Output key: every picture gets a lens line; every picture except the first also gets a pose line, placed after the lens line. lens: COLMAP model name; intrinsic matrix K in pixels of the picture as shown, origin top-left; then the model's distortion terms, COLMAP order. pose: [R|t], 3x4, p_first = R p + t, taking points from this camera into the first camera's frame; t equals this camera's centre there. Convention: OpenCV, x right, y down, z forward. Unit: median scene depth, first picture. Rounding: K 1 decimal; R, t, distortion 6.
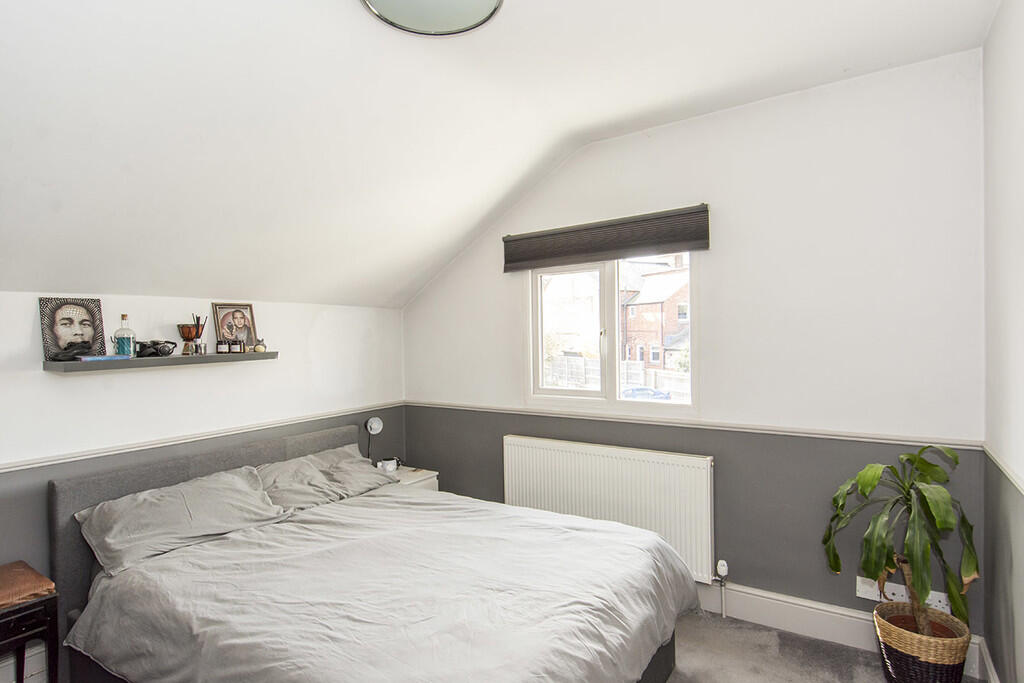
lens RADIAL K [[532.3, 0, 512.0], [0, 532.3, 341.5], [0, 0, 1]] dist [-0.001197, -0.000773]
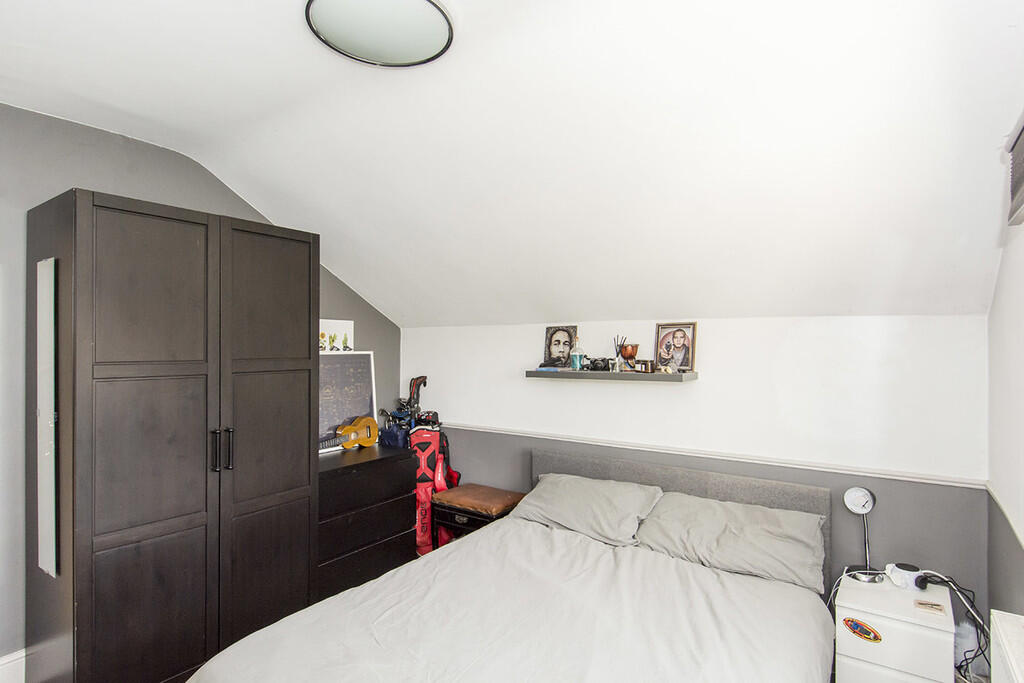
lens RADIAL K [[532.3, 0, 512.0], [0, 532.3, 341.5], [0, 0, 1]] dist [-0.001197, -0.000773]
pose [[-0.022117, 0.006826, -0.999732, 0.538975], [-0.018098, 0.999810, 0.007227, -0.043008], [0.999592, 0.018253, -0.021989, 0.803677]]
